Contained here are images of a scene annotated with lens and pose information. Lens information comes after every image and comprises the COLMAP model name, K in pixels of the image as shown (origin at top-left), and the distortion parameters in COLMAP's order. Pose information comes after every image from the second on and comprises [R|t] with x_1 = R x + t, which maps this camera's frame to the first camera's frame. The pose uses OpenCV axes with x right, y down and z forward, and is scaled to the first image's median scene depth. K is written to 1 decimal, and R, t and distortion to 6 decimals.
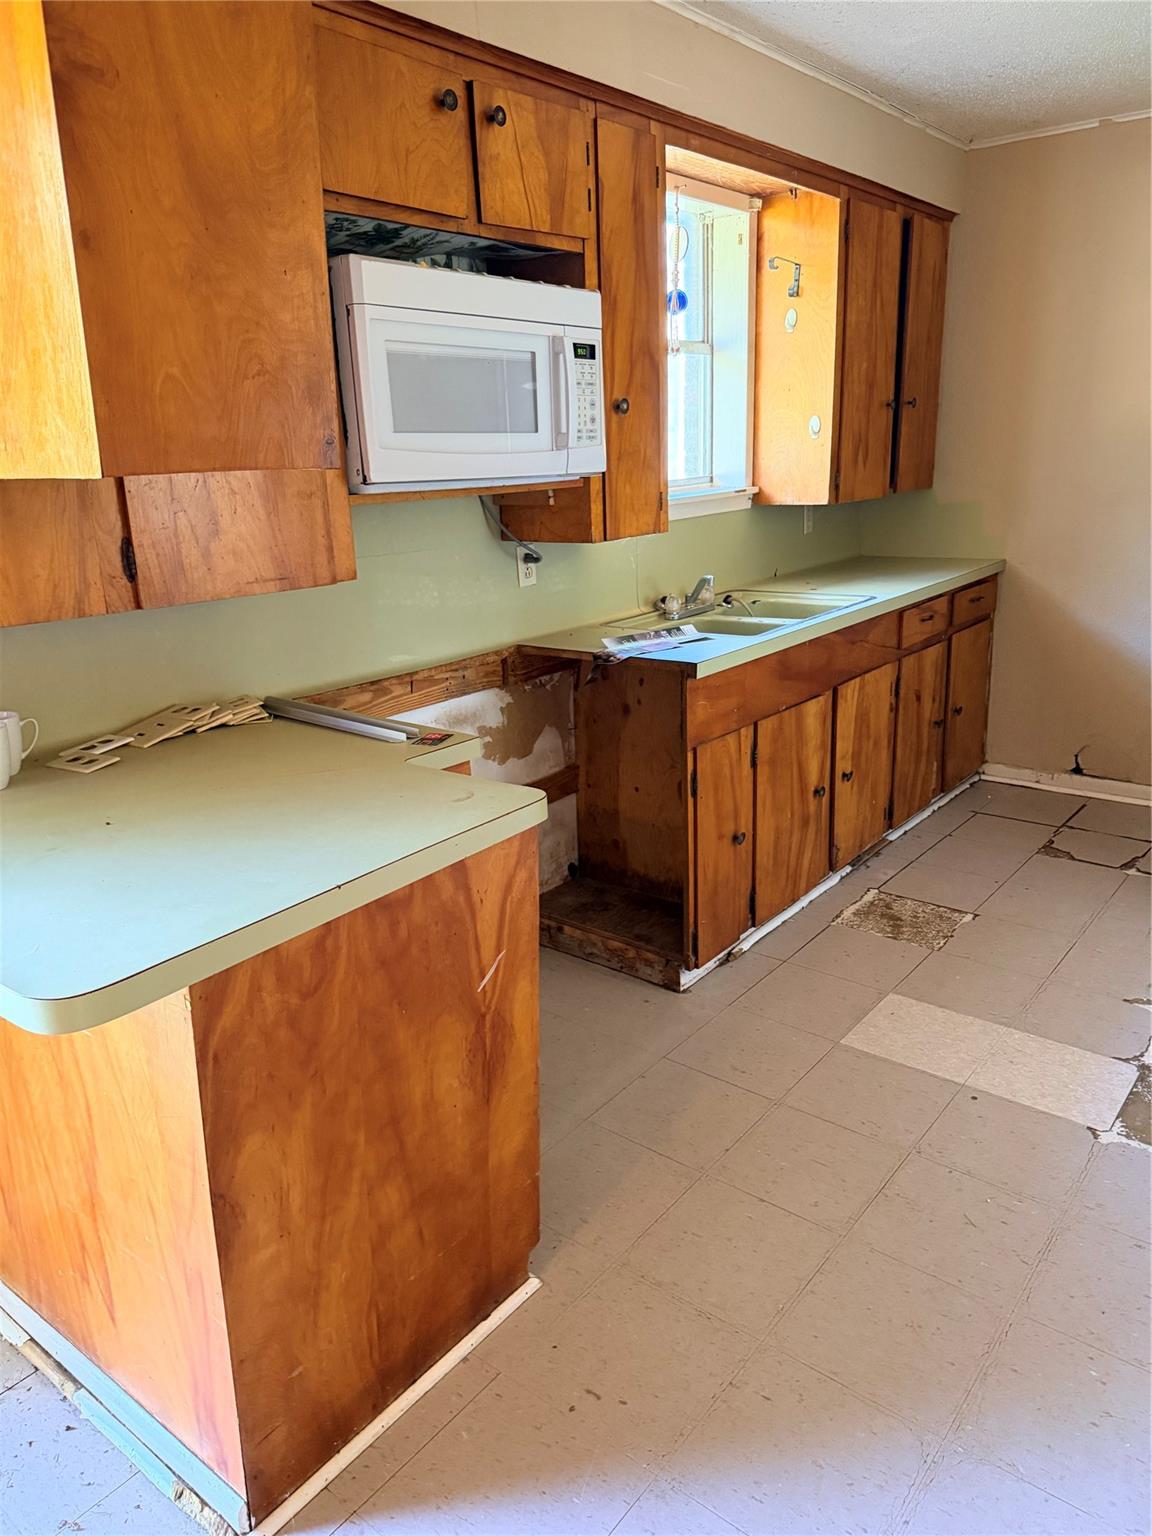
lens RADIAL K [[1088.0, 0, 579.2], [0, 1088.0, 784.9], [0, 0, 1]] dist [0.053990, -0.063428]
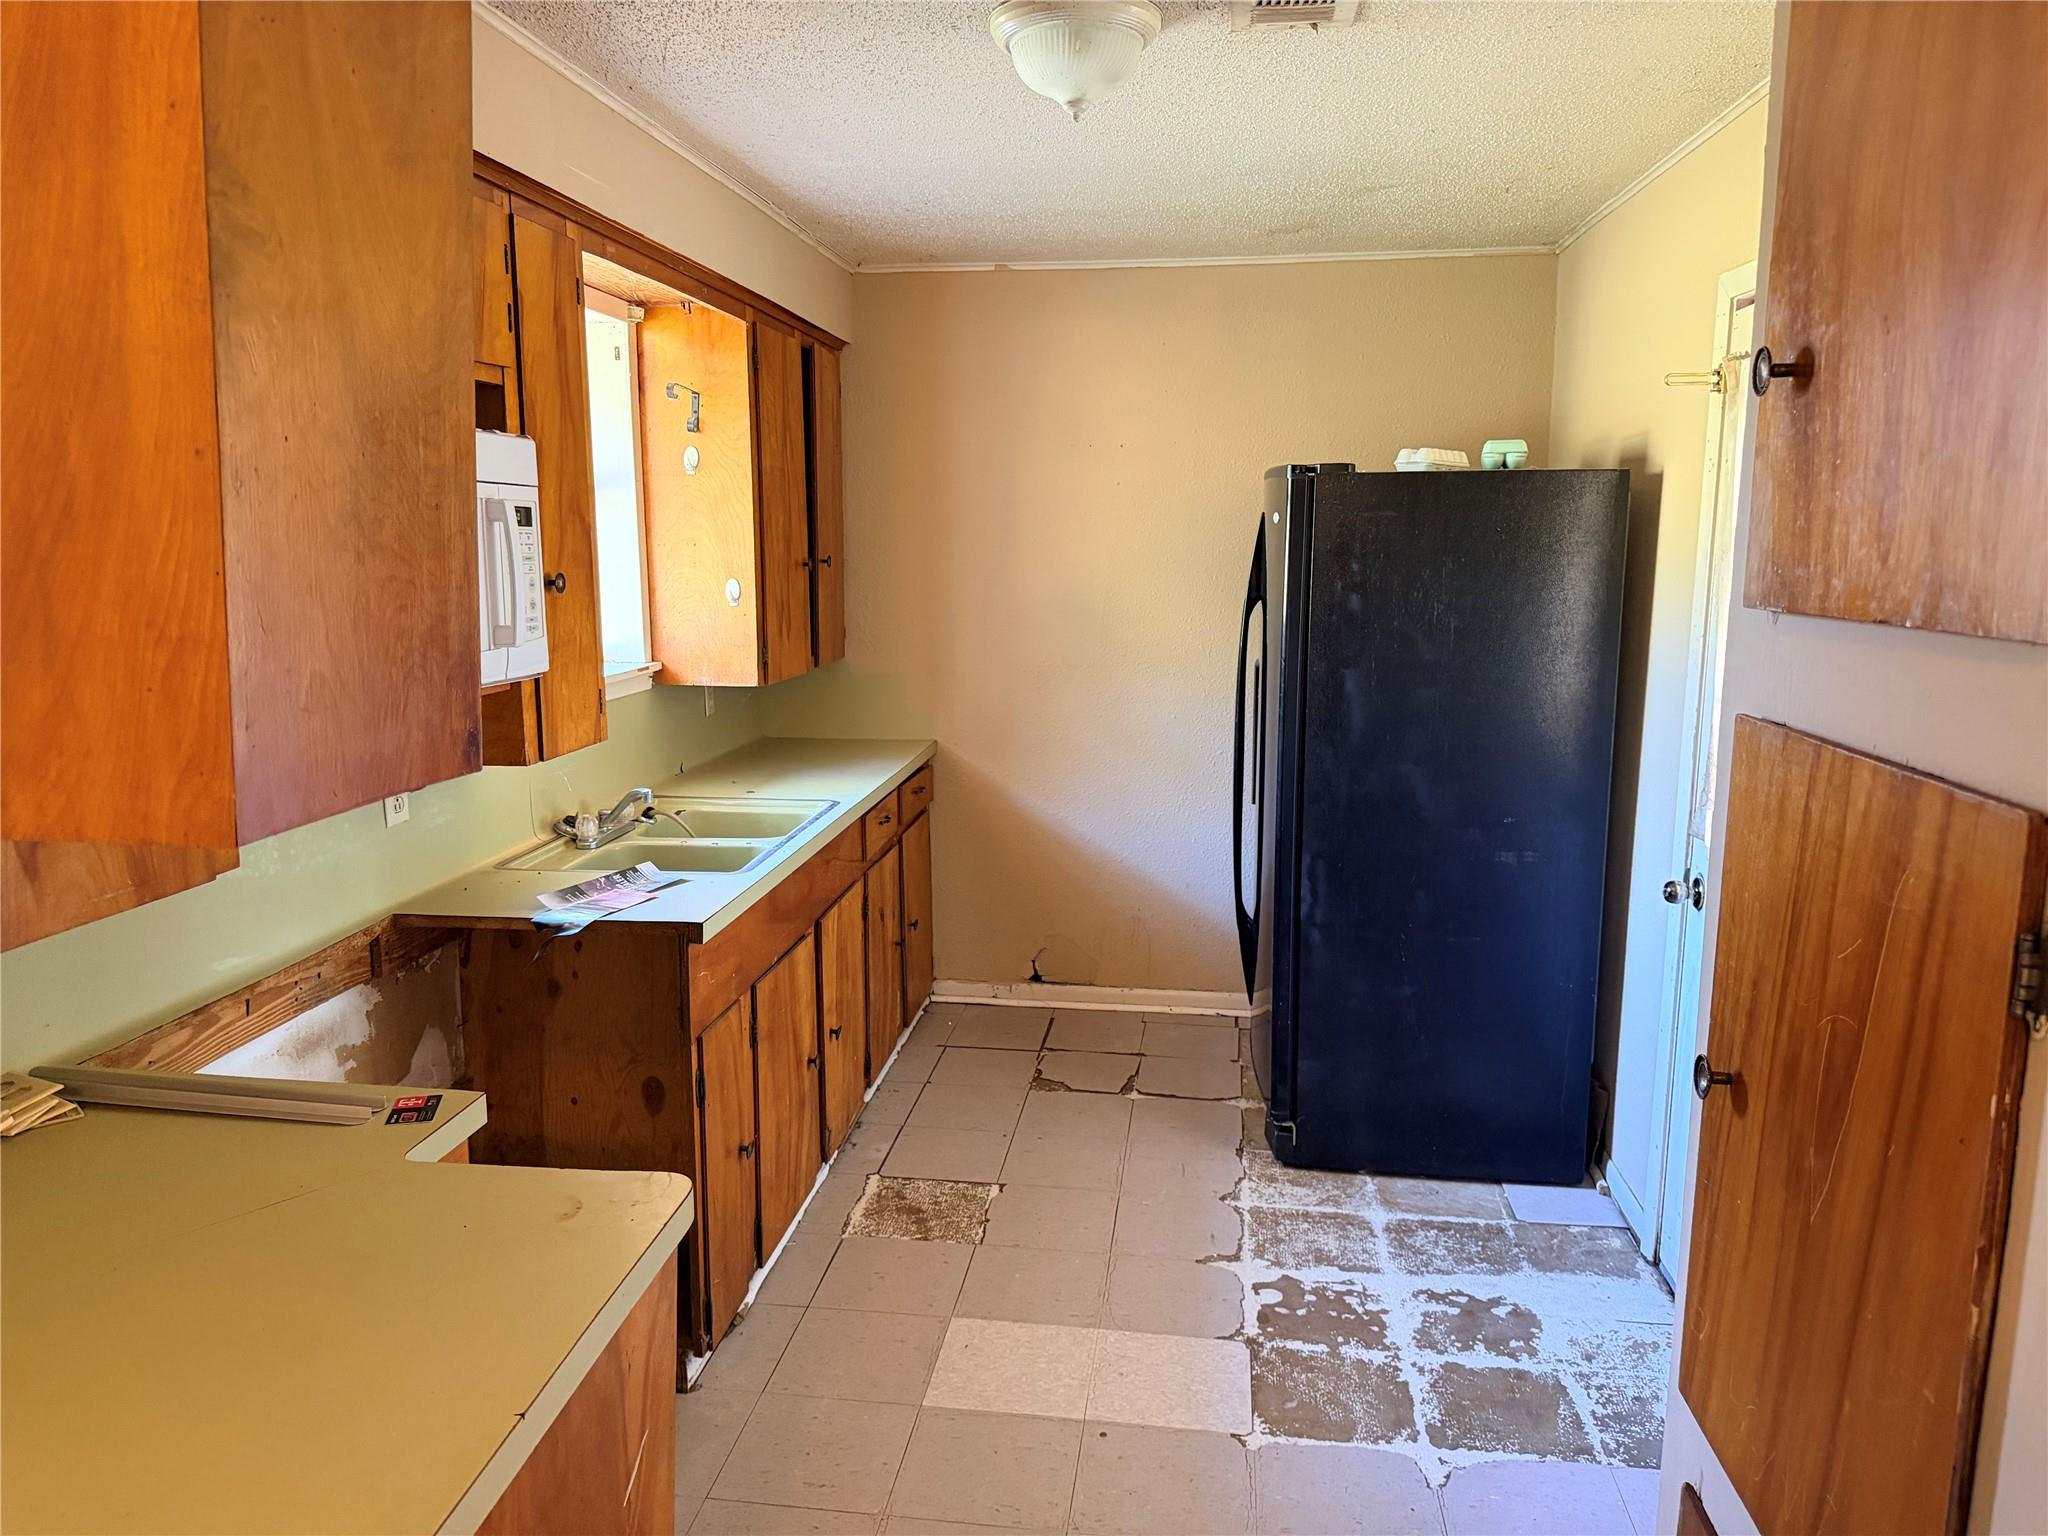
lens RADIAL K [[1450.6, 0, 1034.2], [0, 1450.6, 780.1], [0, 0, 1]] dist [0.053990, -0.063428]
pose [[0.858771, -0.050575, 0.509858, -0.172476], [0.122931, 0.986388, -0.109213, -0.064412], [-0.497394, 0.156466, 0.853298, 0.031702]]
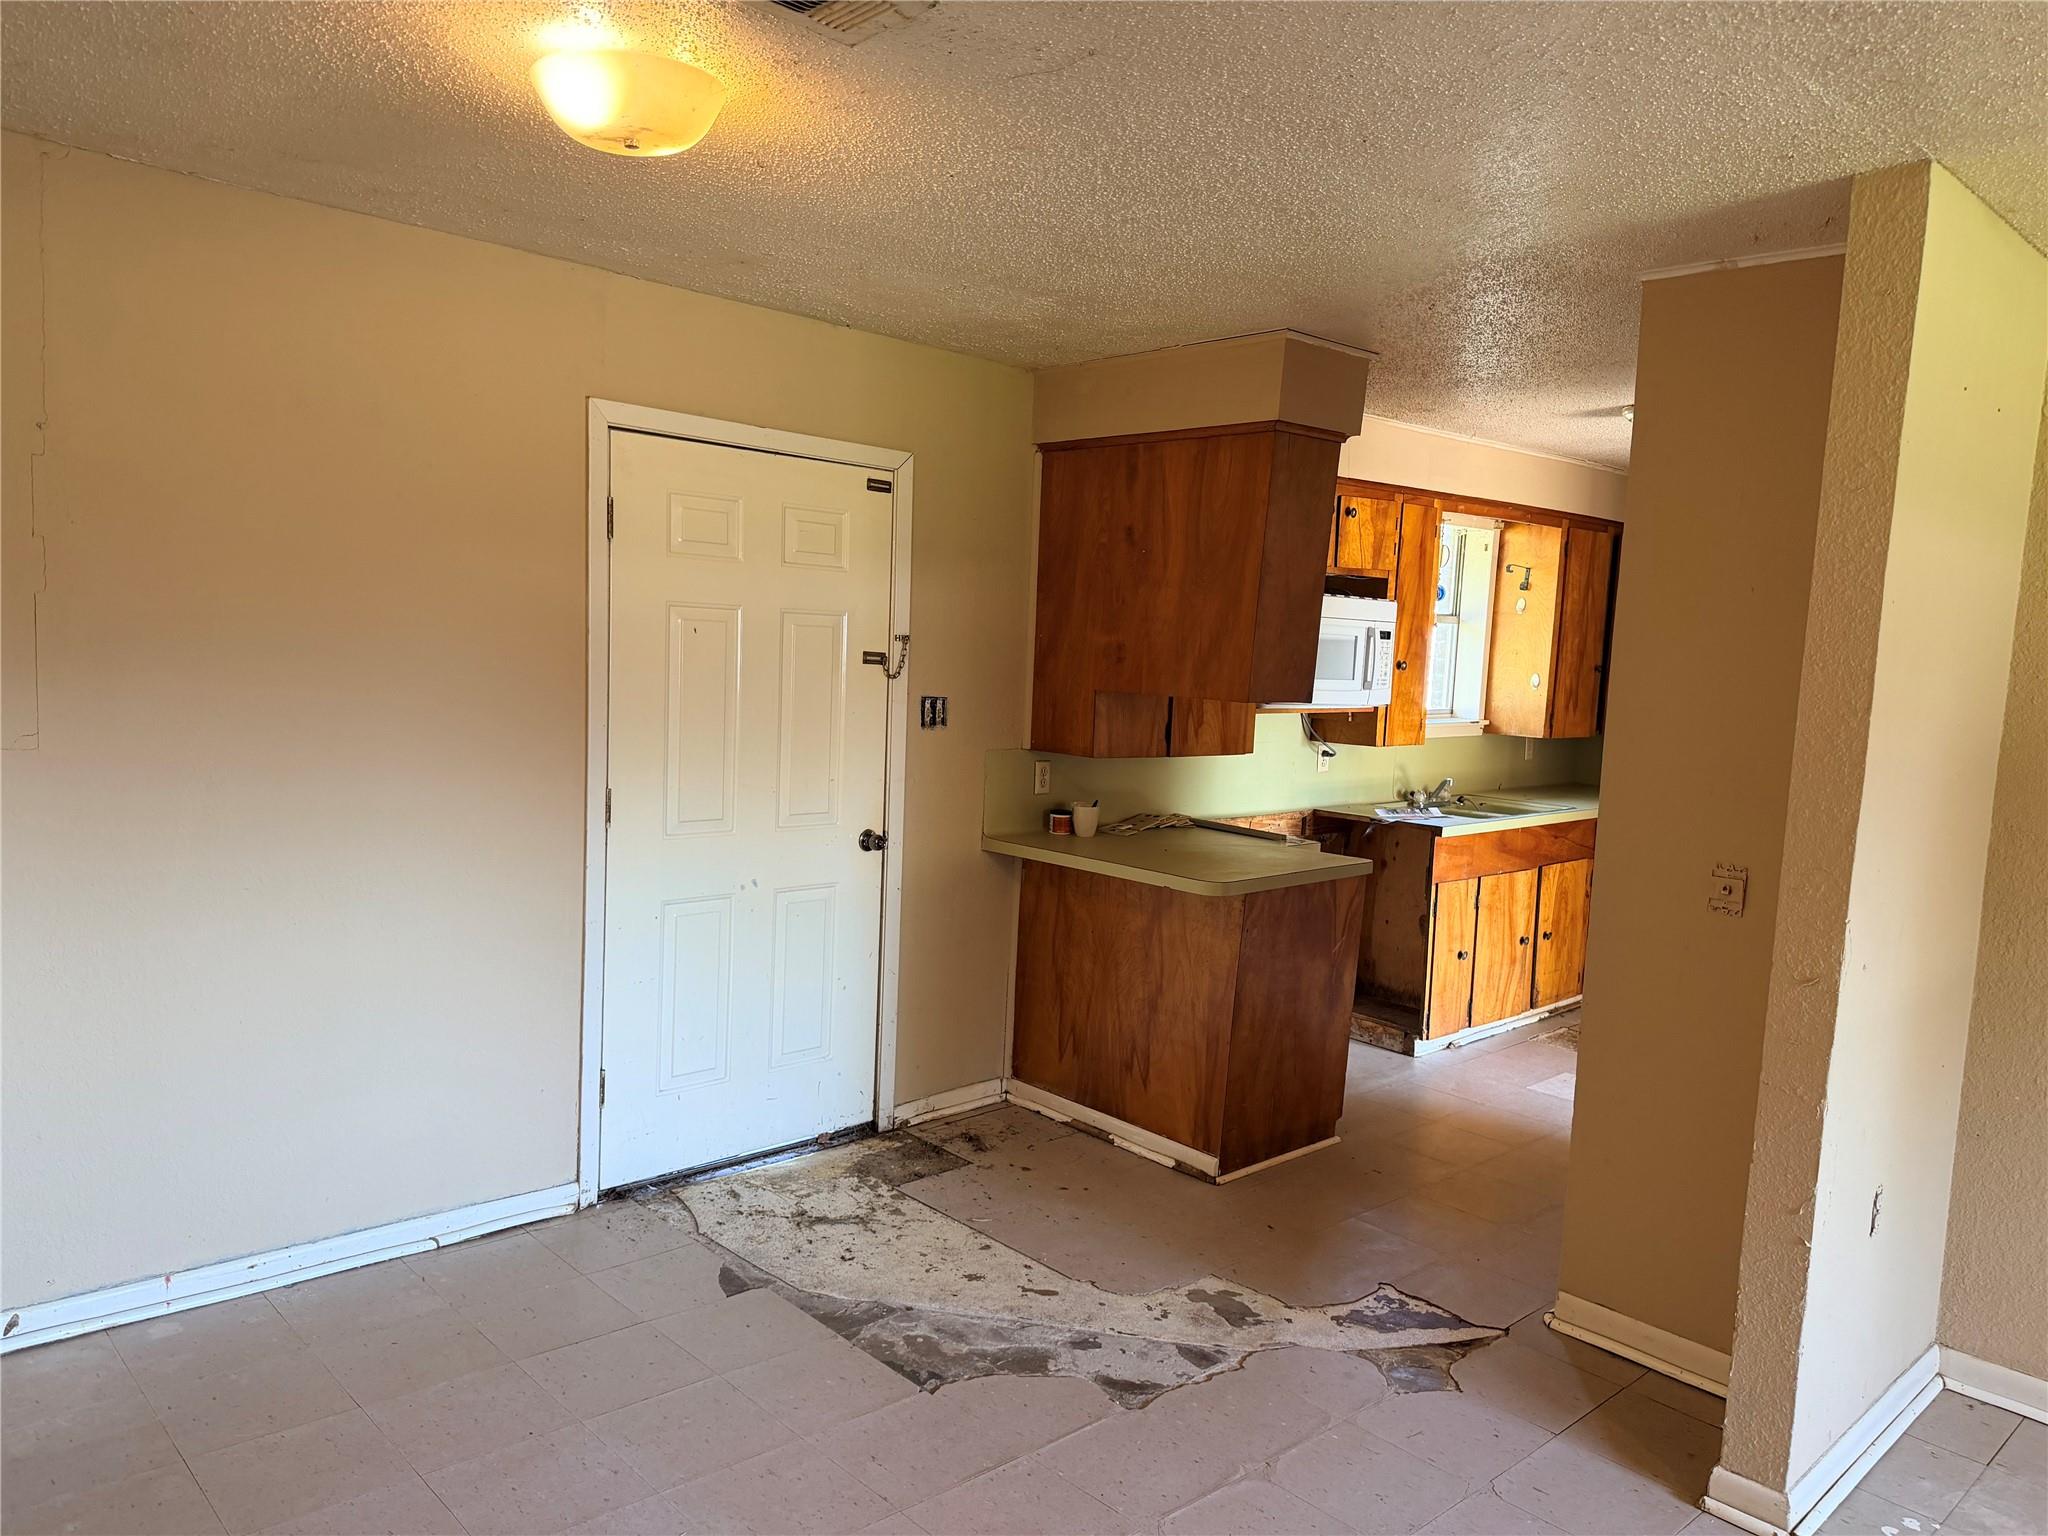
lens RADIAL K [[1450.6, 0, 993.2], [0, 1450.6, 765.7], [0, 0, 1]] dist [0.053990, -0.063428]
pose [[0.982381, 0.091861, -0.162755, -0.169822], [-0.123419, 0.972832, -0.195870, 0.255712], [0.140341, 0.212506, 0.967029, -0.990519]]
